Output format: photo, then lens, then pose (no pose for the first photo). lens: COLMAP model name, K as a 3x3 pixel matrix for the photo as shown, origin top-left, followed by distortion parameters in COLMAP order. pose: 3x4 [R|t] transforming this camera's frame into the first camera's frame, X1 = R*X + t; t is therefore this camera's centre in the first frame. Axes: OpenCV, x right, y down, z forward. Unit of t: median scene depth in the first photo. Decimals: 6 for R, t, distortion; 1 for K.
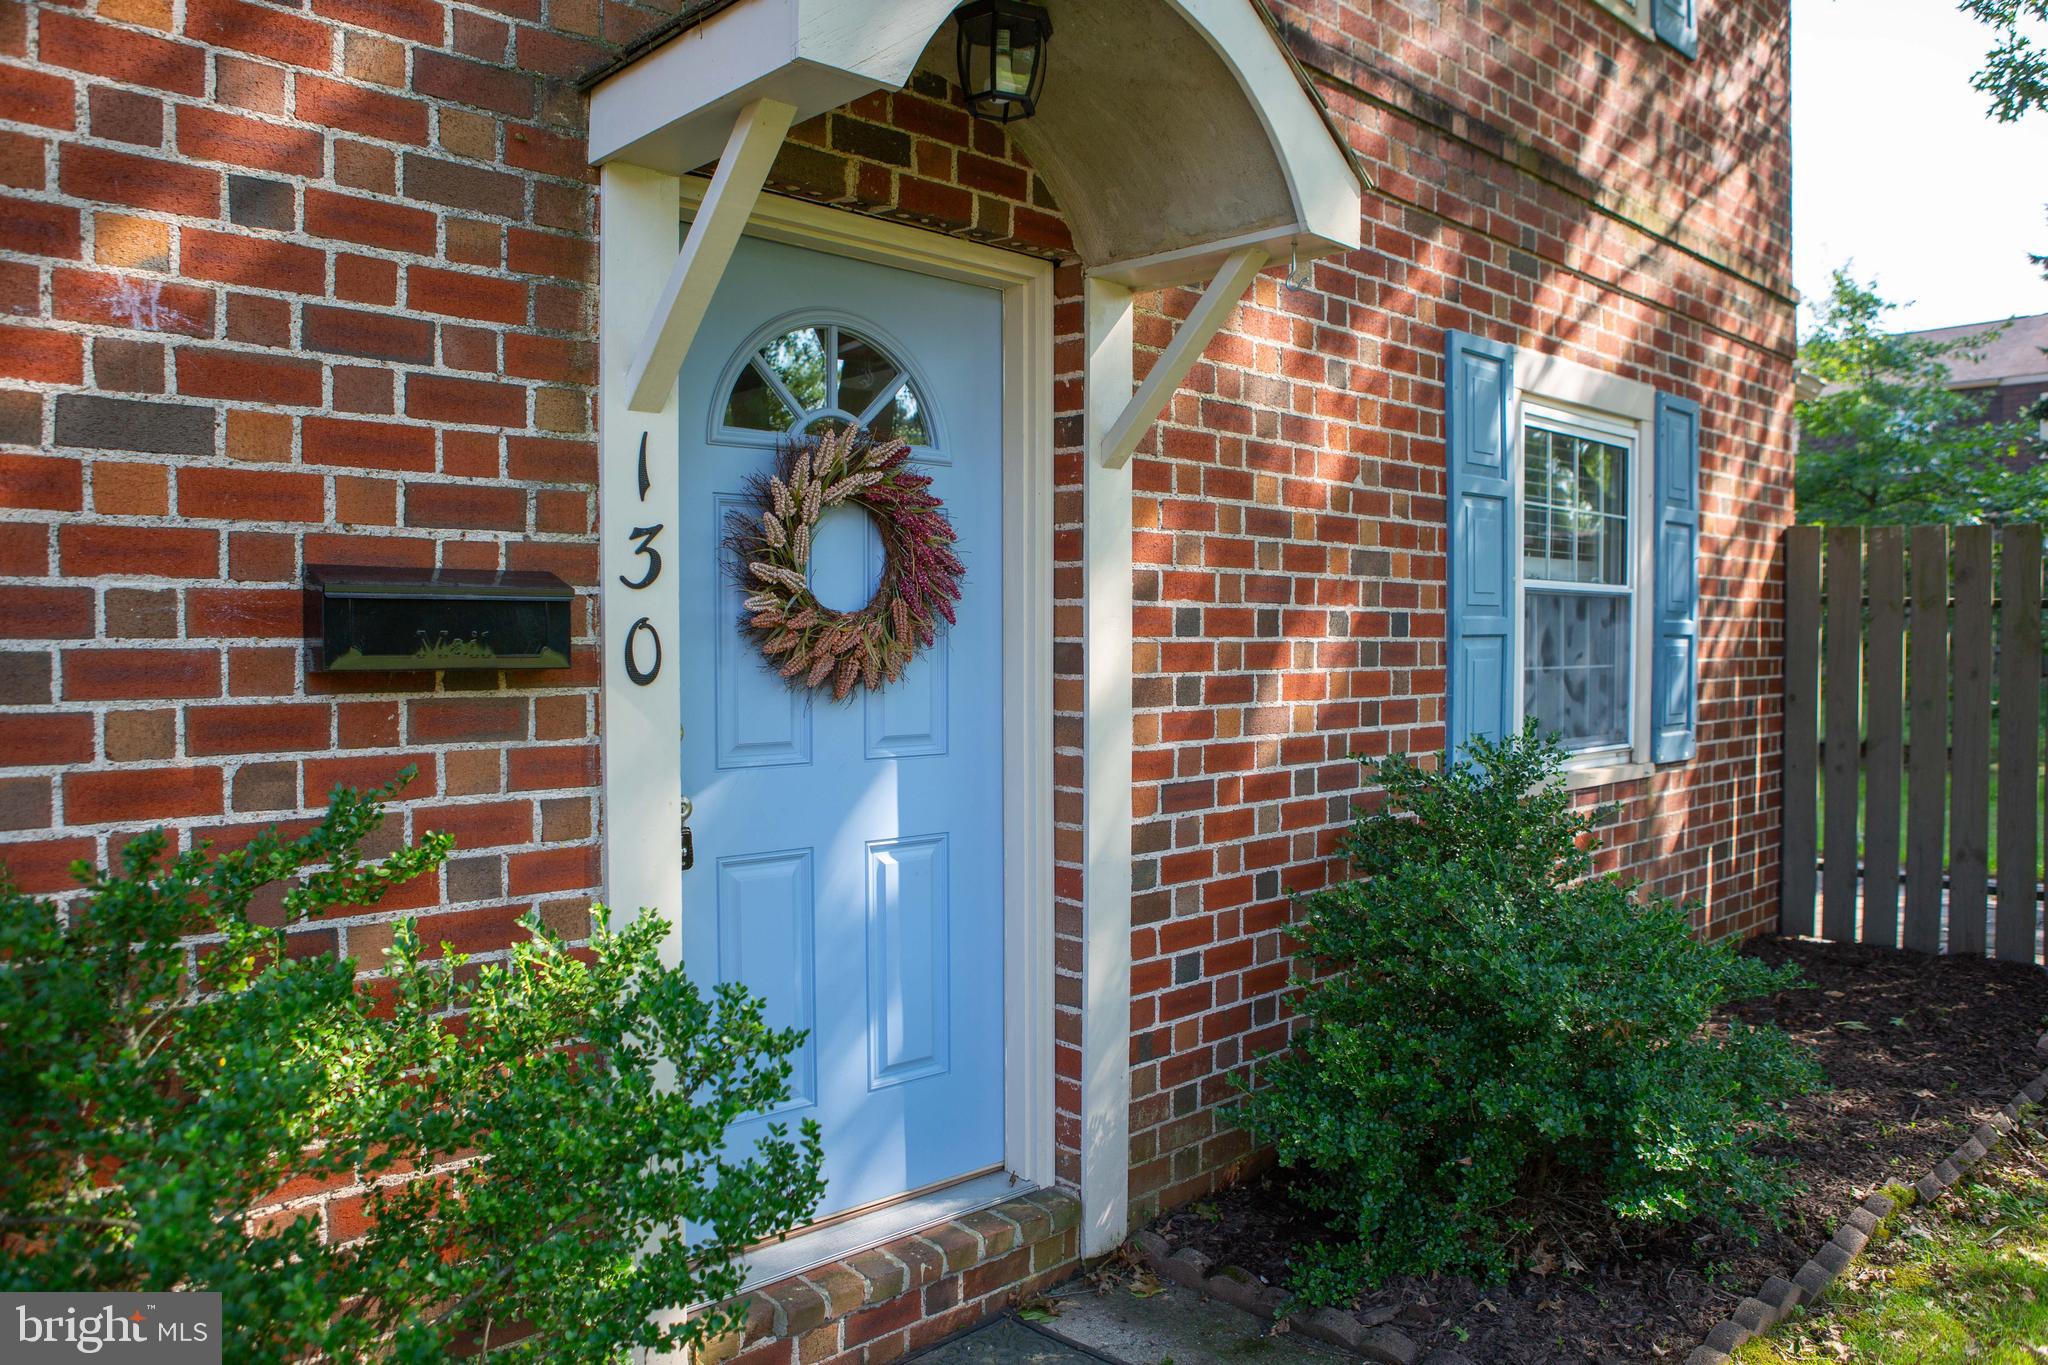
lens RADIAL K [[1480.5, 0, 1024.0], [0, 1480.5, 682.5], [0, 0, 1]] dist [-0.080478, 0.003670]
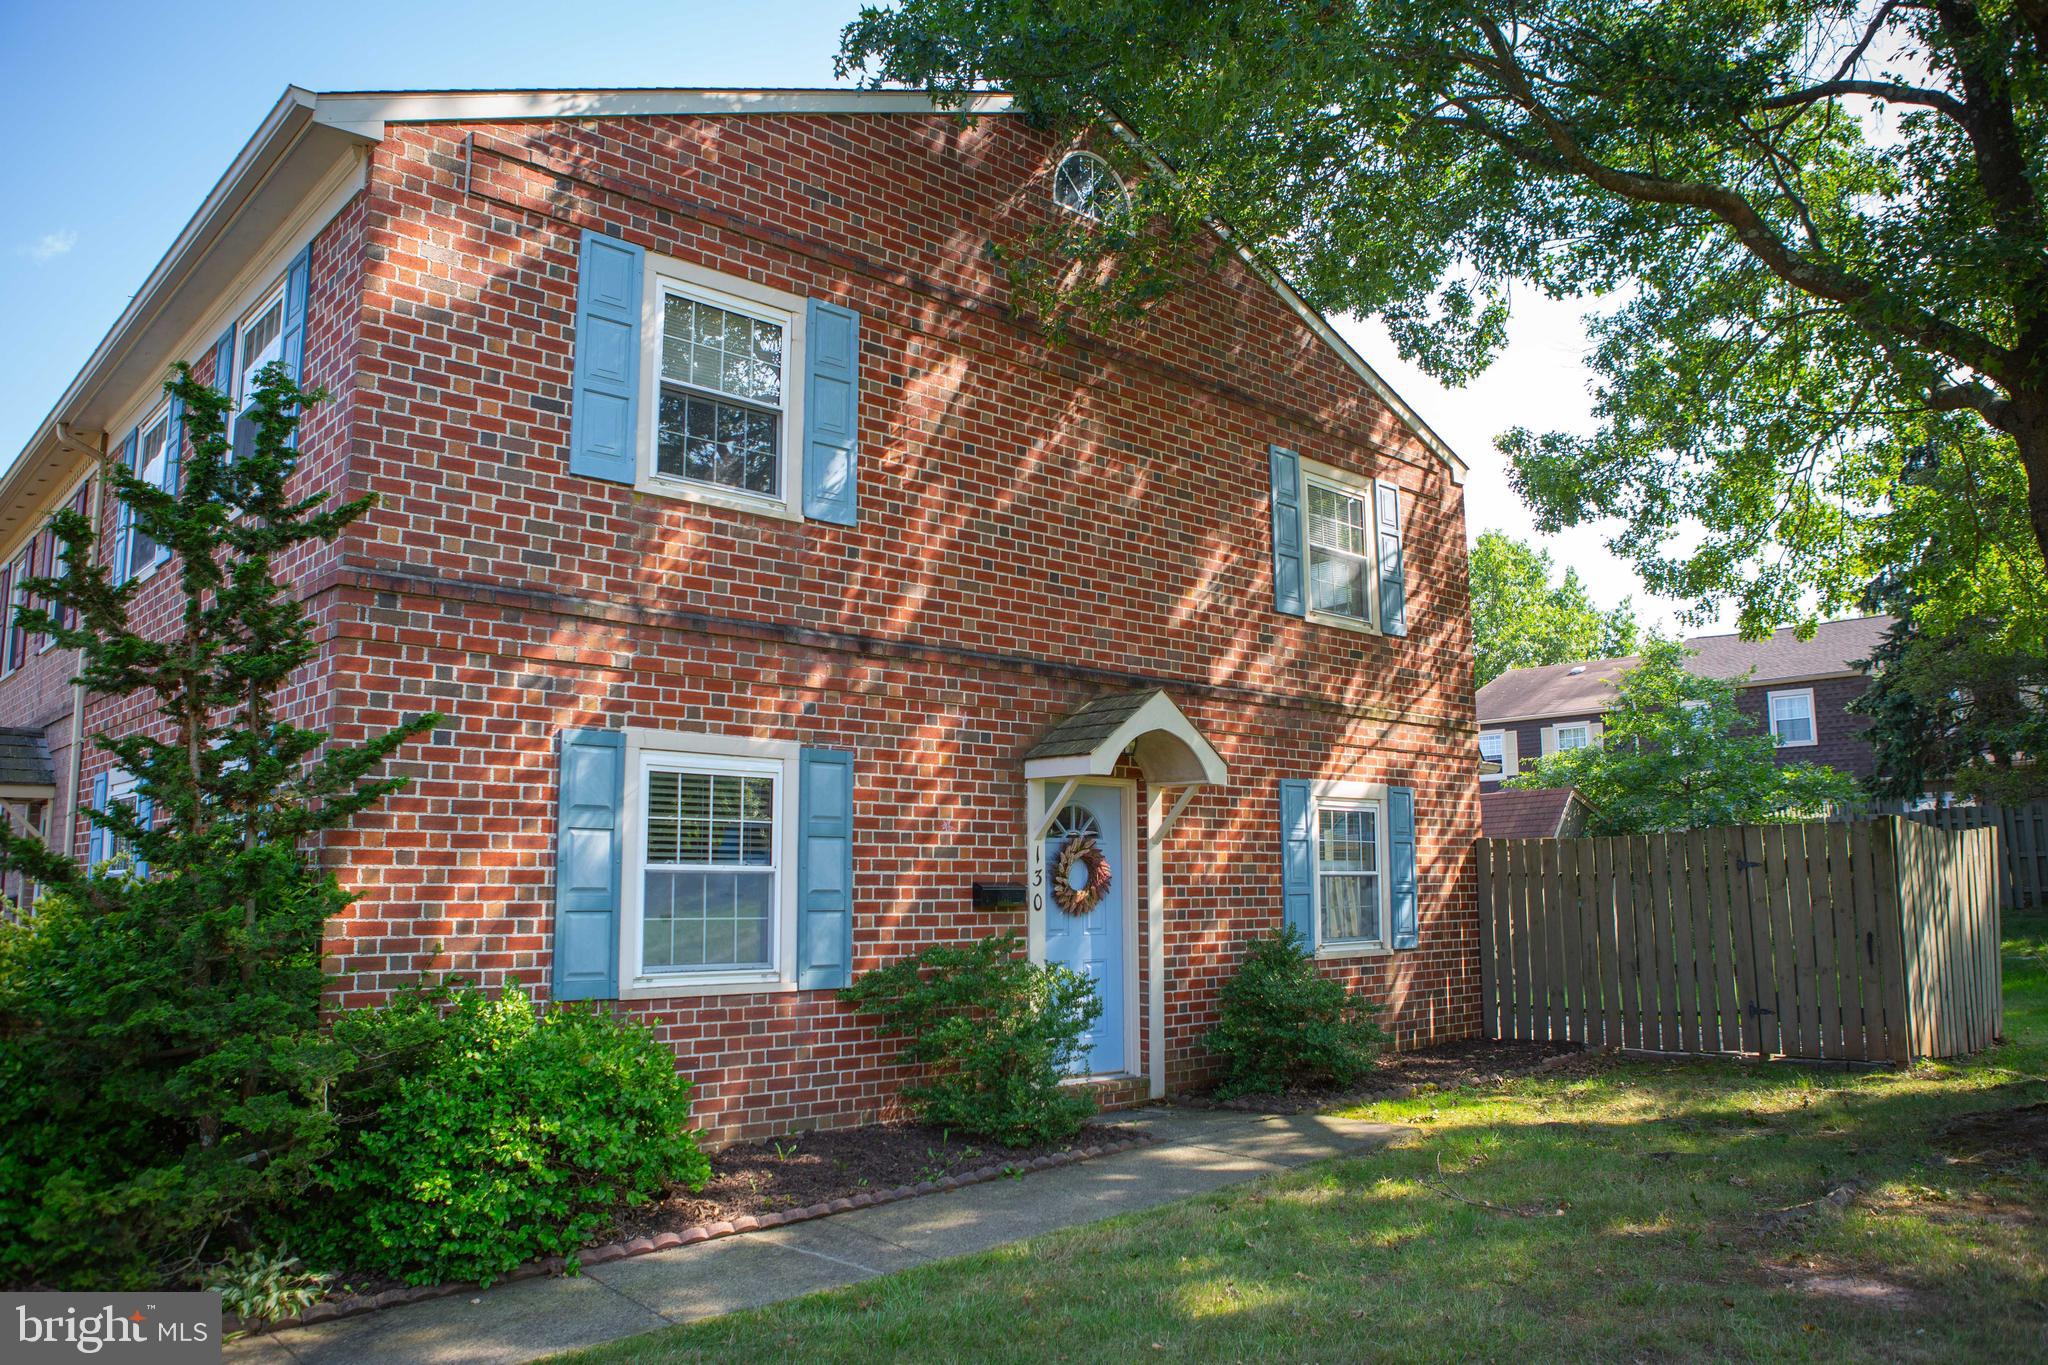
lens RADIAL K [[1429.7, 0, 1024.0], [0, 1429.7, 682.5], [0, 0, 1]] dist [-0.089738, 0.046418]
pose [[0.999743, -0.006034, -0.021852, -0.156047], [0.002153, 0.984839, -0.173455, 0.045951], [0.022568, 0.173363, 0.984599, -2.108816]]
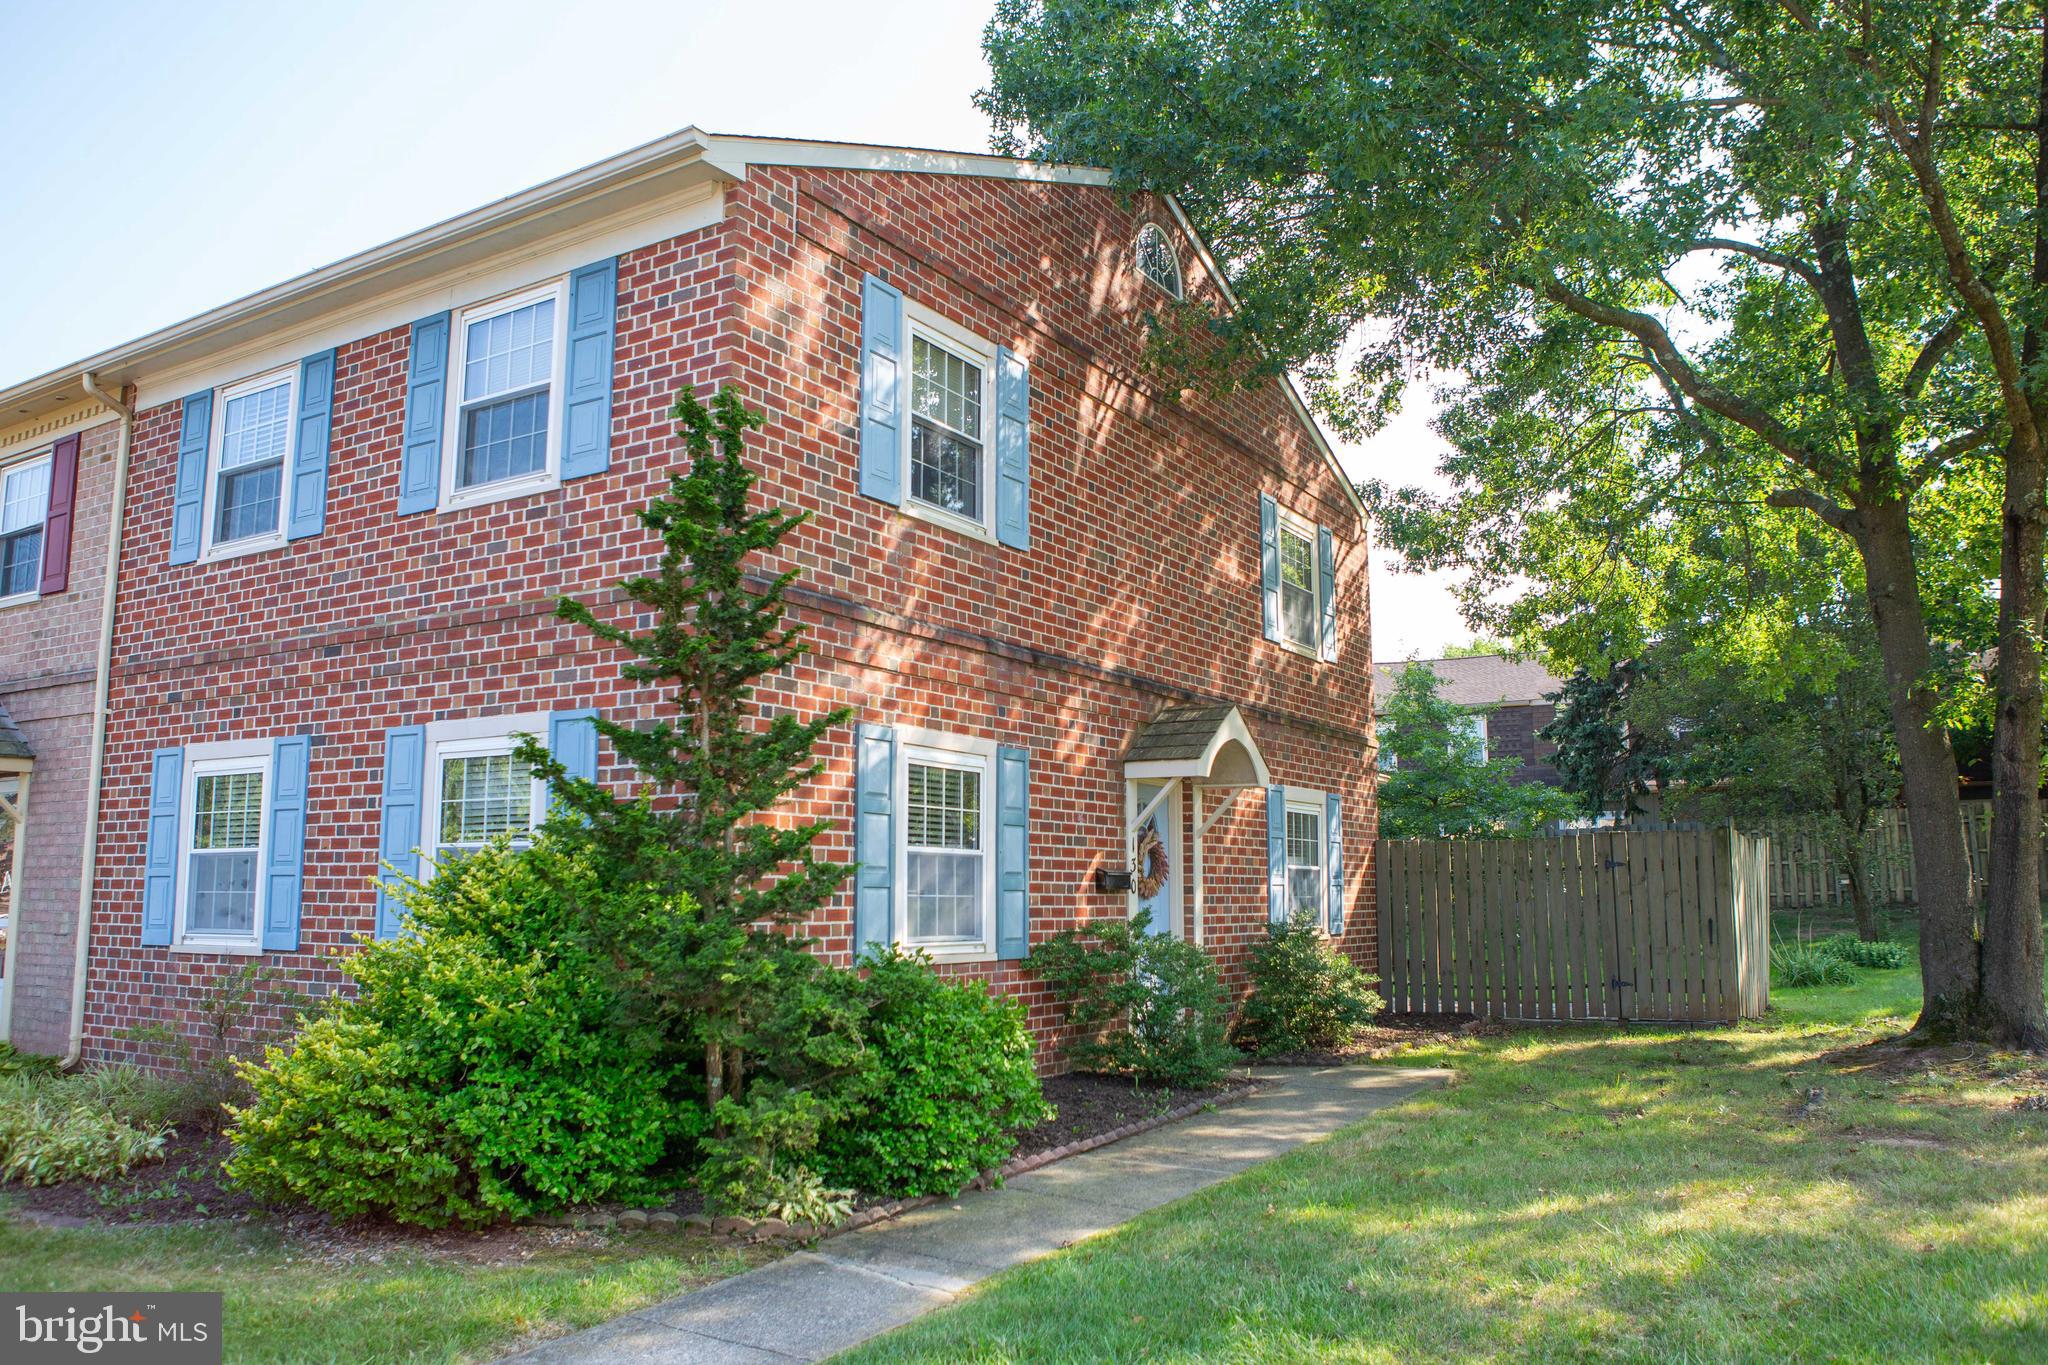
lens RADIAL K [[1480.5, 0, 1024.0], [0, 1480.5, 682.5], [0, 0, 1]] dist [-0.080478, 0.003670]
pose [[0.971886, 0.035963, 0.232689, -1.228557], [0.004916, 0.984952, -0.172760, 0.106648], [-0.235400, 0.169047, 0.957084, -2.473889]]
